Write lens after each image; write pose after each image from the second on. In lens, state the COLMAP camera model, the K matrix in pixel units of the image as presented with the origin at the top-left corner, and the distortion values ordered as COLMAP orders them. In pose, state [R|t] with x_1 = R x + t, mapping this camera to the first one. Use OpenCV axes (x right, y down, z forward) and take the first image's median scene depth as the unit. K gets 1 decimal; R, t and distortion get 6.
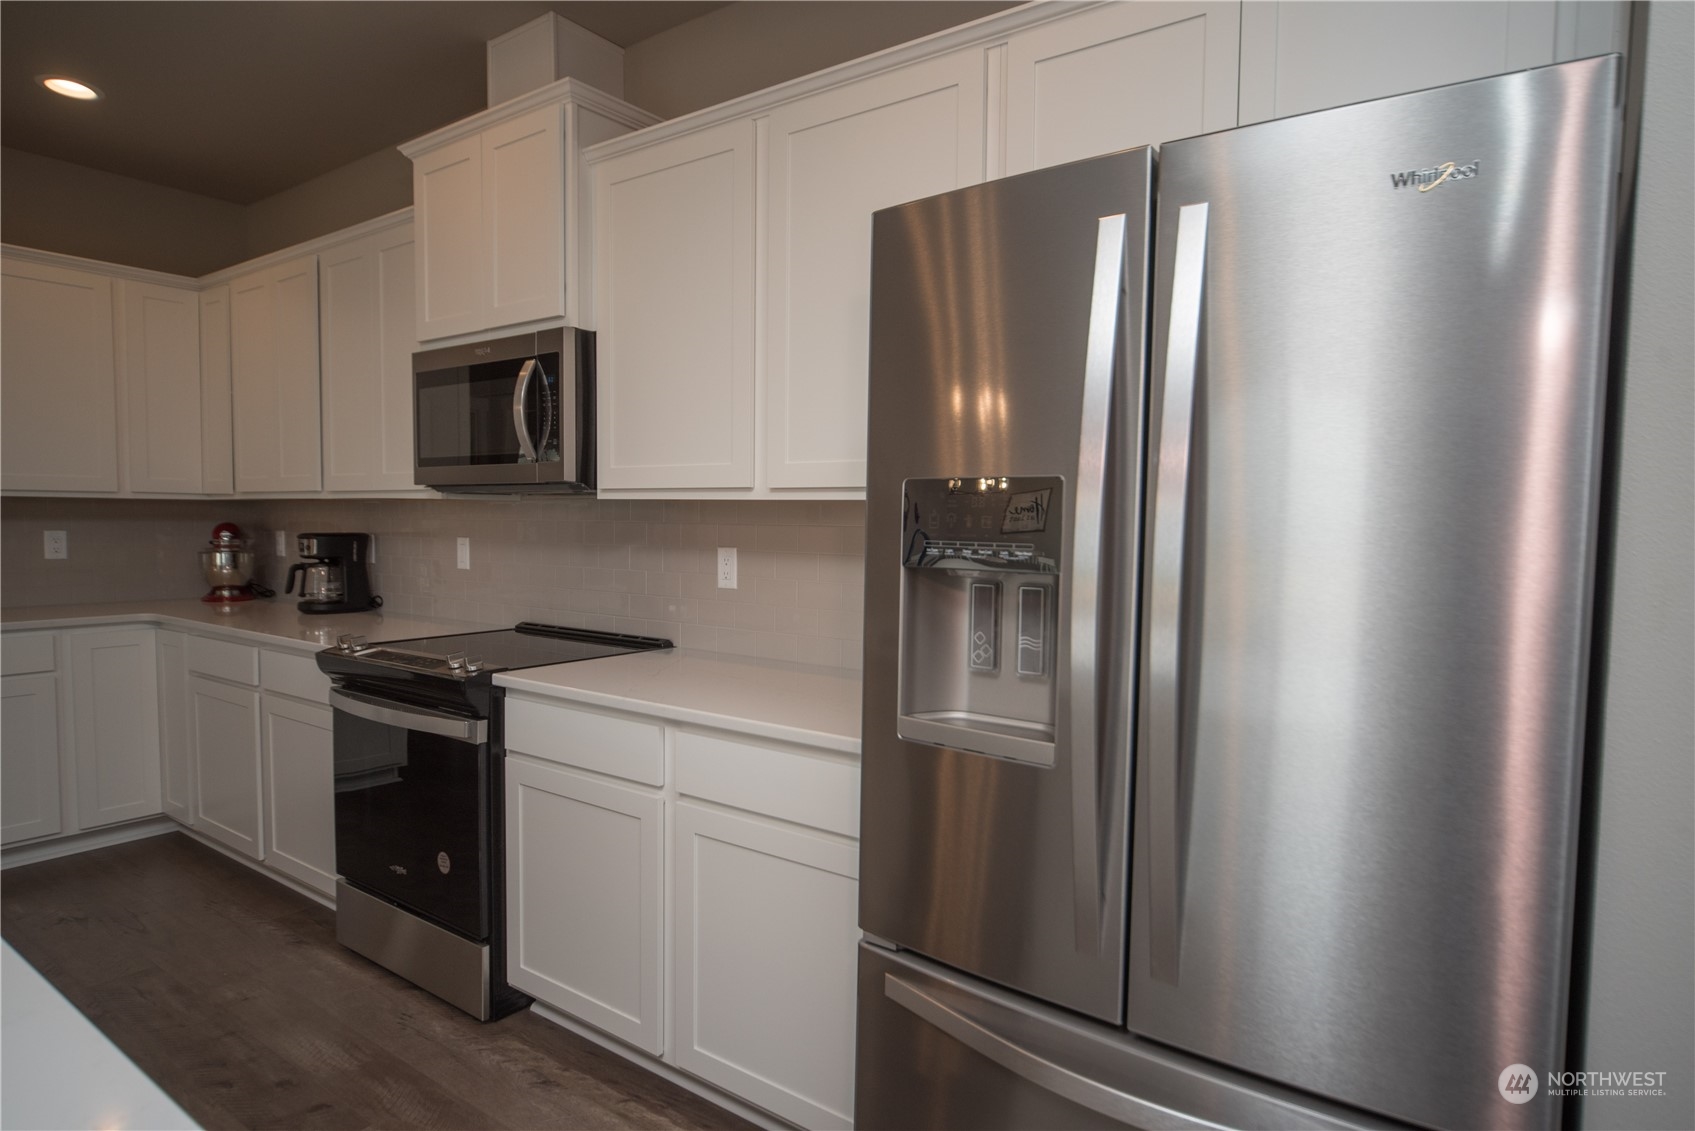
lens RADIAL K [[956.5, 0, 847.5], [0, 956.5, 565.5], [0, 0, 1]] dist [-0.005426, 0.000176]
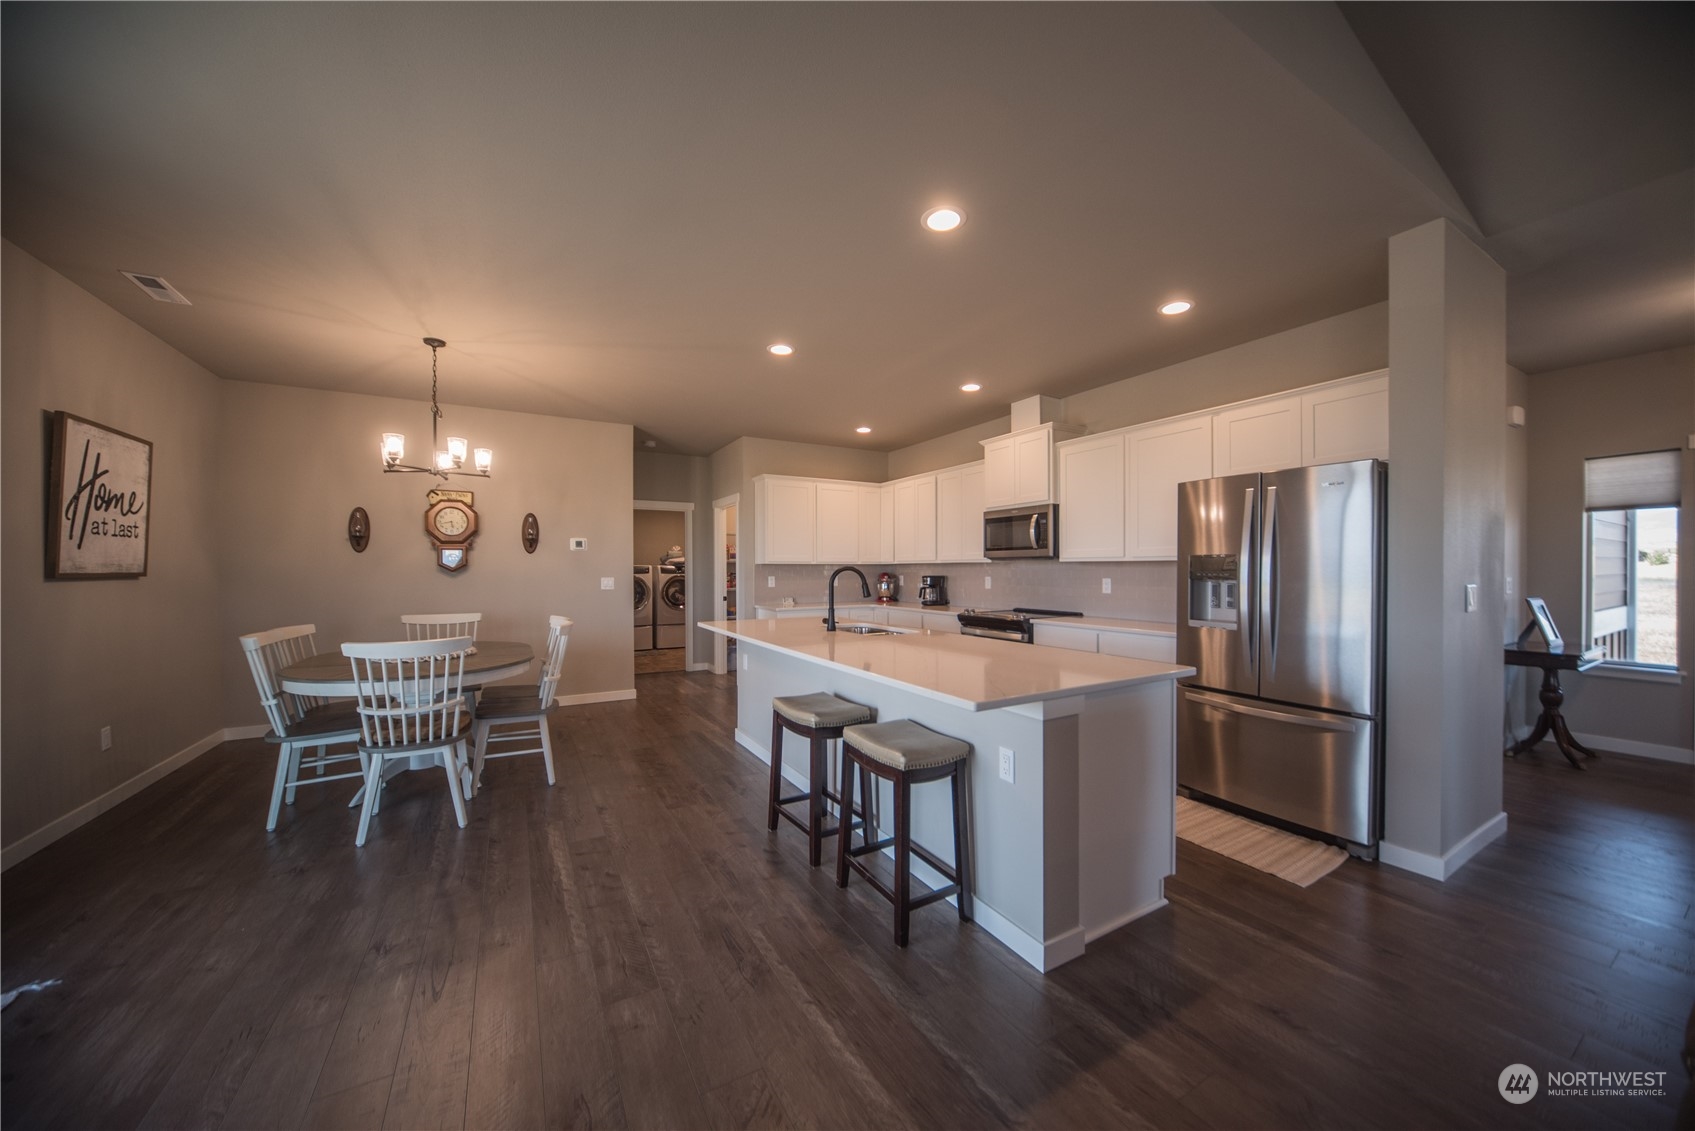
lens RADIAL K [[585.6, 0, 850.9], [0, 585.6, 572.7], [0, 0, 1]] dist [-0.012377, 0.000239]
pose [[0.913160, -0.013628, -0.407374, -0.105304], [-0.004708, 0.999022, -0.043975, 0.040259], [0.407575, 0.042075, 0.912202, -0.765571]]
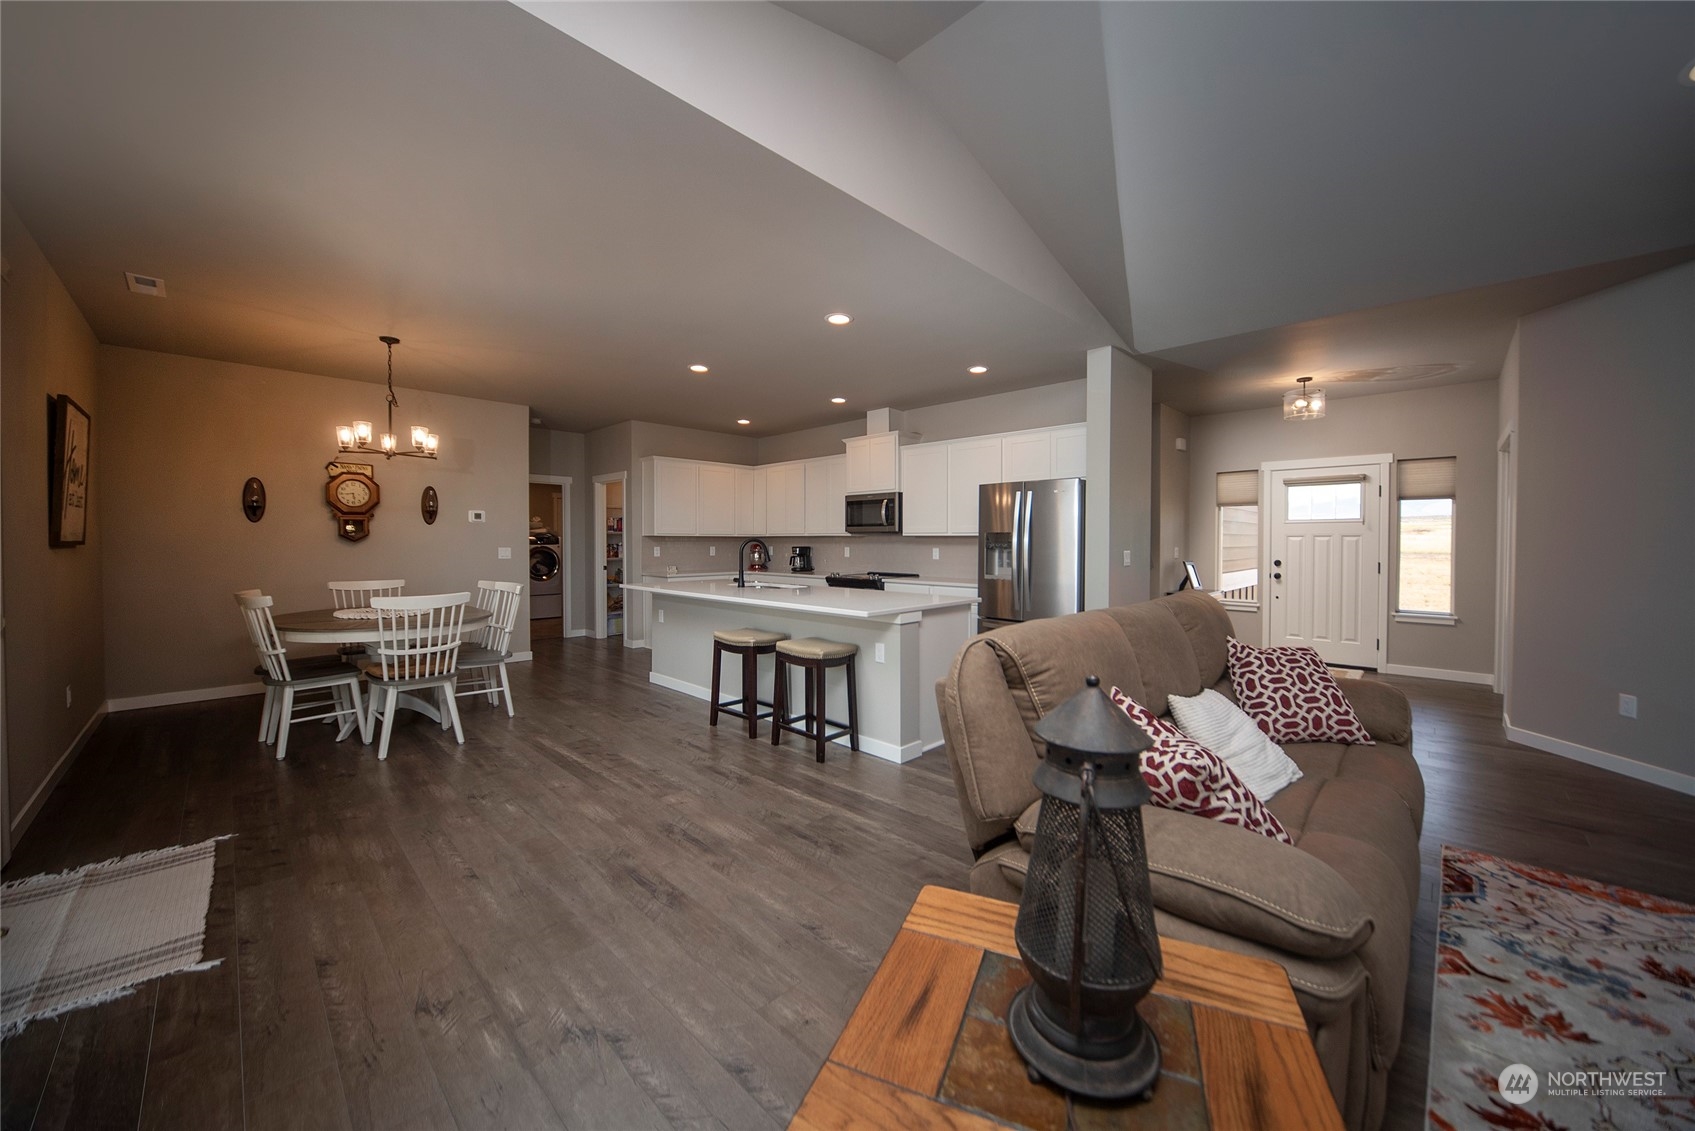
lens RADIAL K [[620.0, 0, 848.3], [0, 620.0, 543.5], [0, 0, 1]] dist [-0.000572, 0.000004]
pose [[0.988228, -0.012072, -0.152514, -0.088230], [0.005022, 0.998904, -0.046528, 0.068864], [0.152909, 0.045214, 0.987205, -1.318065]]
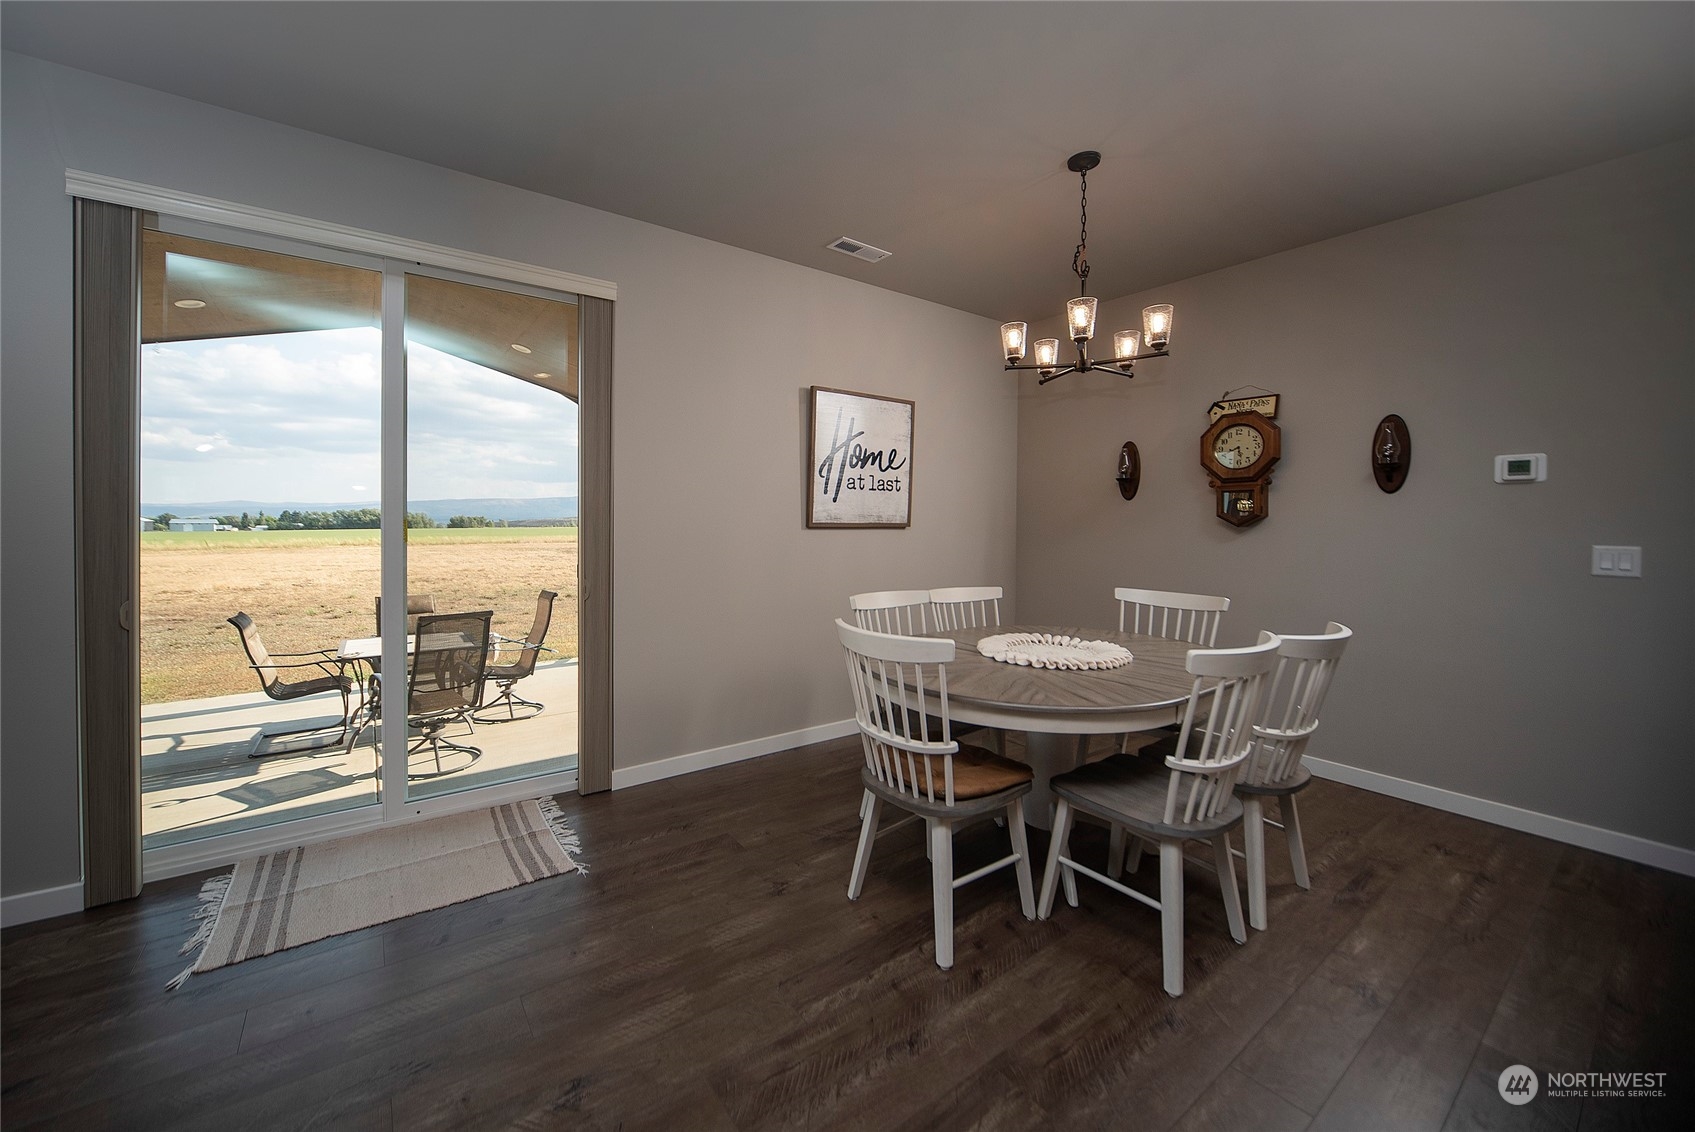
lens RADIAL K [[635.7, 0, 788.1], [0, 635.7, 528.8], [0, 0, 1]] dist [-0.013051, 0.000036]
pose [[-0.341715, -0.005352, -0.939788, -0.480713], [-0.056724, 0.998278, 0.014940, 0.002972], [0.938090, 0.058414, -0.341430, -0.072146]]
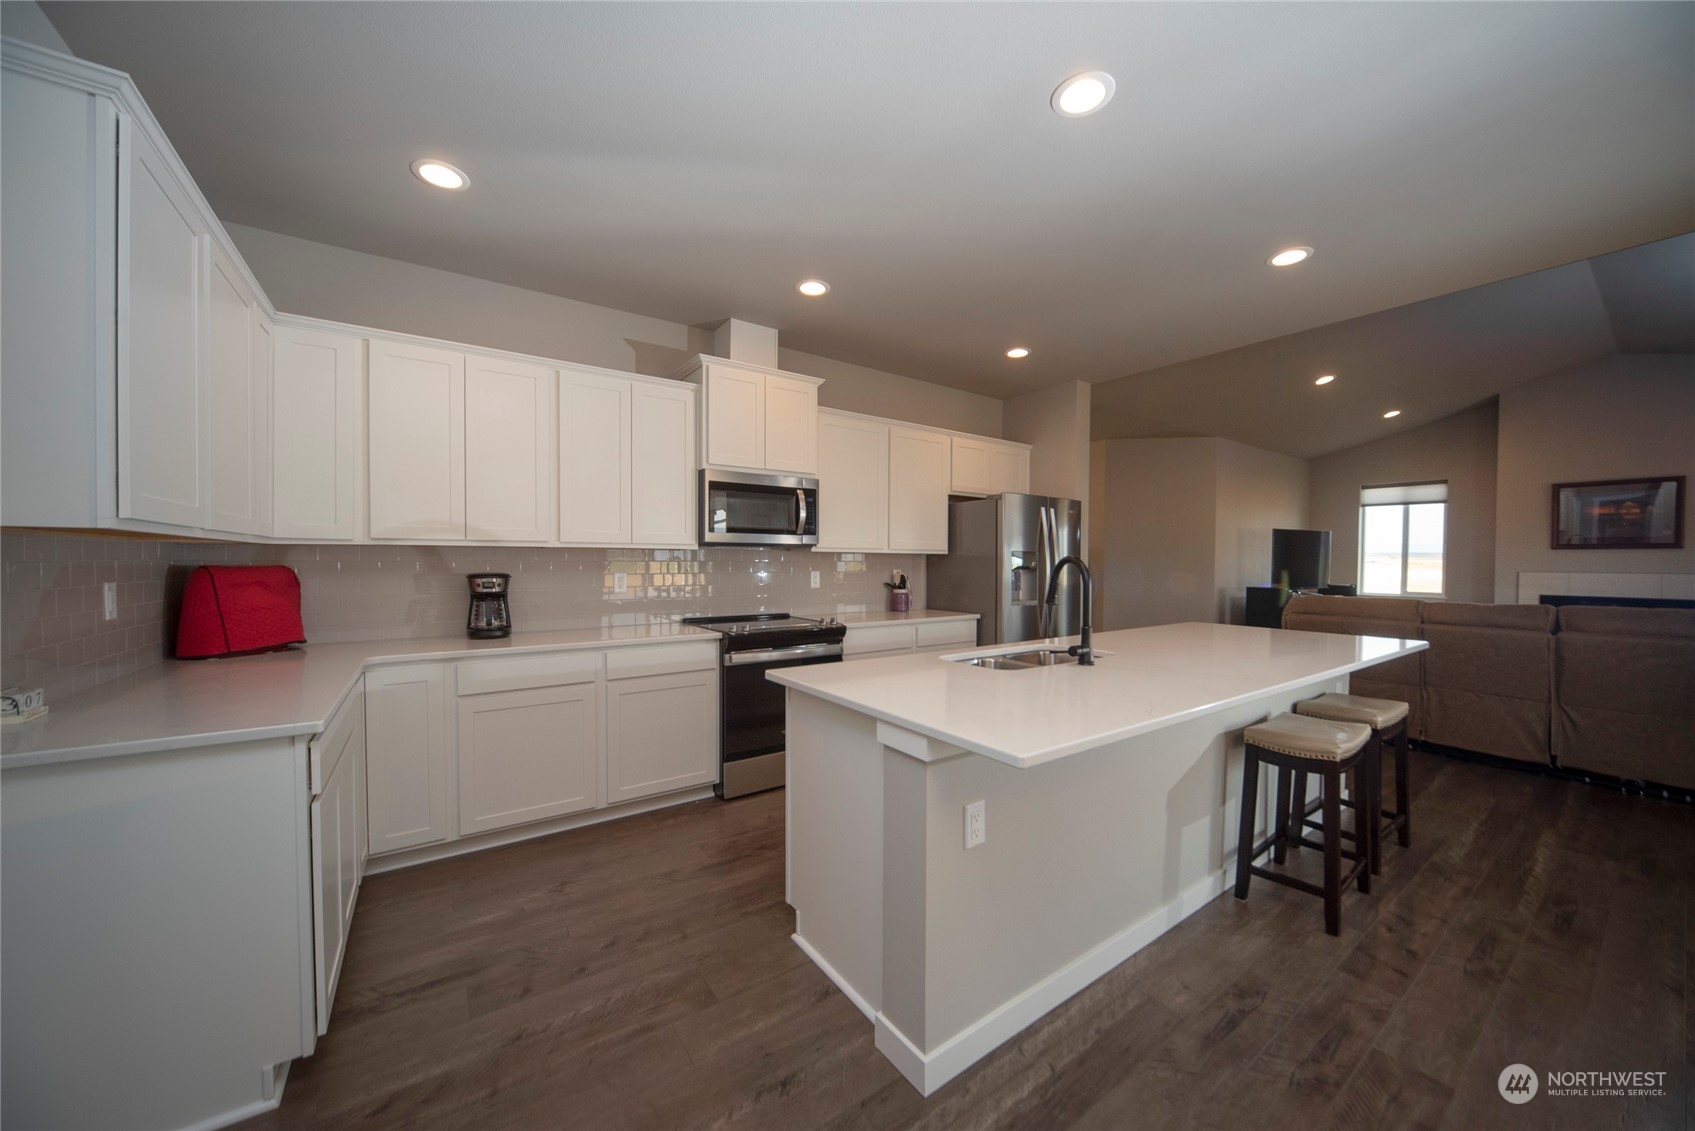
lens RADIAL K [[606.9, 0, 846.9], [0, 606.9, 568.3], [0, 0, 1]] dist [-0.000424, -0.000050]
pose [[0.317512, -0.036491, 0.947552, -1.482953], [0.045440, 0.998697, 0.023235, -0.052412], [-0.947165, 0.035679, 0.318756, 0.393446]]
